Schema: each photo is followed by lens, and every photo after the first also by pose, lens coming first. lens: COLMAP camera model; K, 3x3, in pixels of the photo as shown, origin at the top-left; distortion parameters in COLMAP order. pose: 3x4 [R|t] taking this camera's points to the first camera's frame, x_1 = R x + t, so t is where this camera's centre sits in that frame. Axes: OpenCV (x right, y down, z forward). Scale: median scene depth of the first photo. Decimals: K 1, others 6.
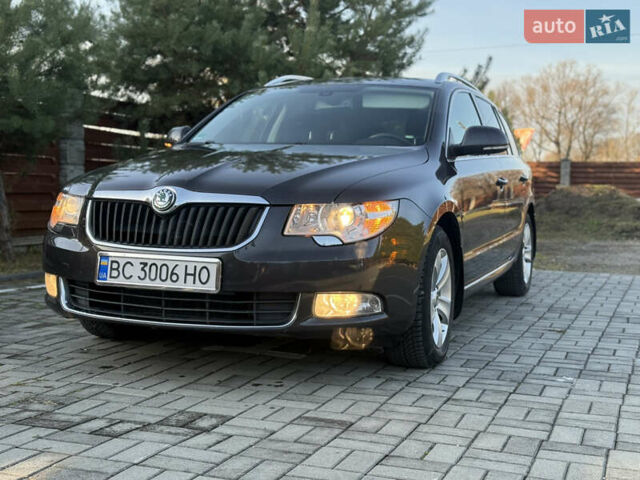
lens RADIAL K [[895.8, 0, 319.1], [0, 895.8, 236.7], [0, 0, 1]] dist [0.107511, 0.000000]
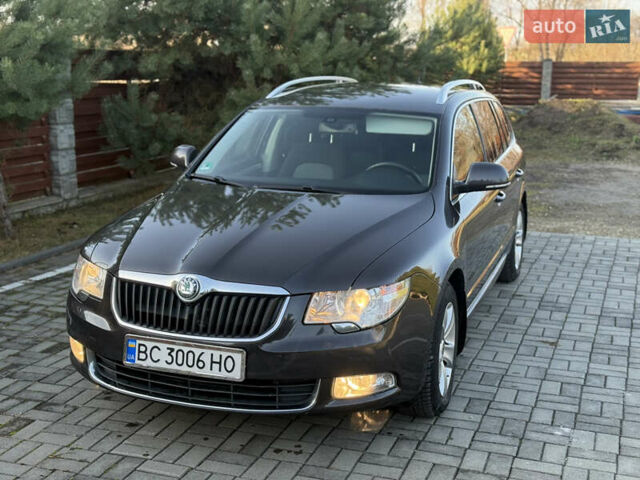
lens RADIAL K [[895.8, 0, 321.7], [0, 895.8, 239.9], [0, 0, 1]] dist [0.107511, 0.000000]
pose [[0.999551, -0.008646, 0.028688, -0.046096], [0.004617, 0.990468, 0.137669, -0.233468], [-0.029605, -0.137475, 0.990063, -0.028567]]
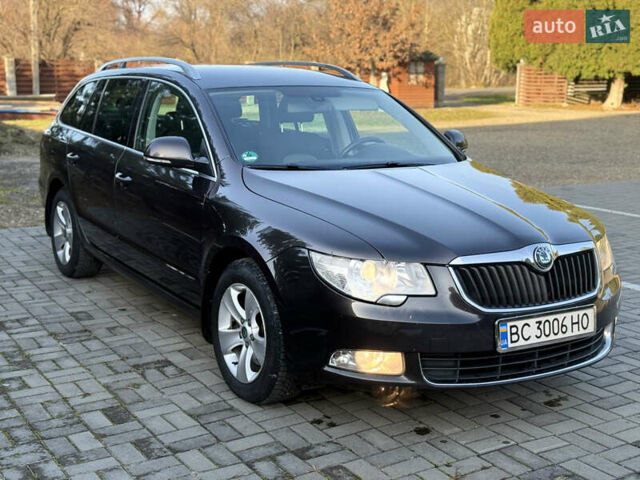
lens RADIAL K [[895.8, 0, 317.8], [0, 895.8, 246.7], [0, 0, 1]] dist [0.107511, 0.000000]
pose [[0.608674, -0.164214, 0.776241, -1.102996], [0.048790, 0.984243, 0.169959, -0.235841], [-0.791919, -0.065576, 0.607094, 0.562734]]
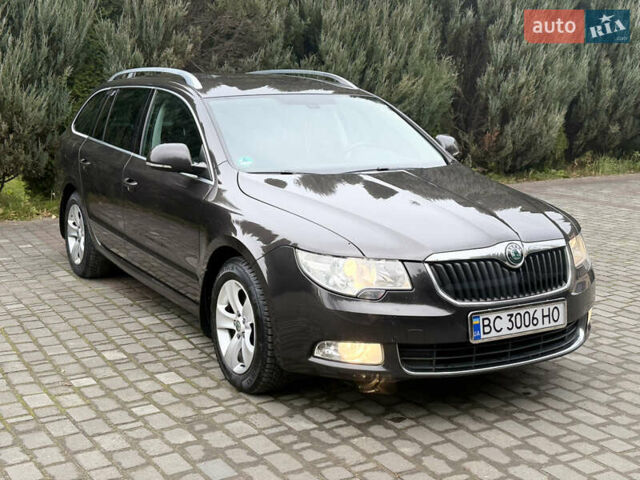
lens RADIAL K [[895.8, 0, 321.6], [0, 895.8, 234.6], [0, 0, 1]] dist [0.107511, 0.000000]
pose [[0.624037, -0.153668, 0.766136, -1.132836], [0.056674, 0.986791, 0.151764, -0.239751], [-0.779337, -0.051286, 0.624503, 0.483504]]
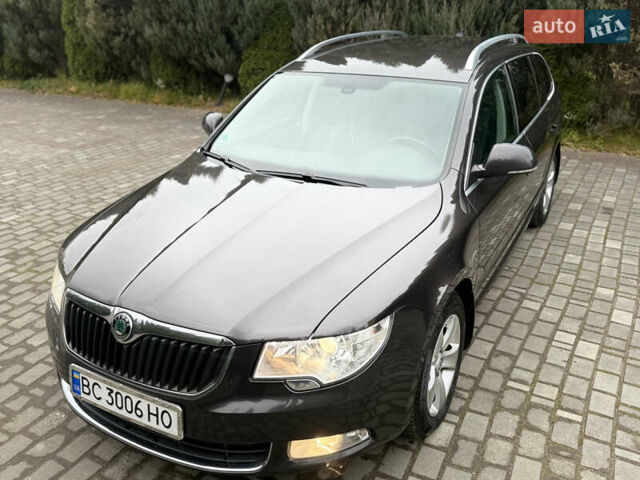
lens RADIAL K [[587.3, 0, 319.8], [0, 587.3, 239.5], [0, 0, 1]] dist [0.012369, 0.000000]
pose [[0.990490, 0.028084, -0.134691, 0.095347], [0.017697, 0.944811, 0.327139, -0.303476], [0.136445, -0.326411, 0.935328, 0.495555]]
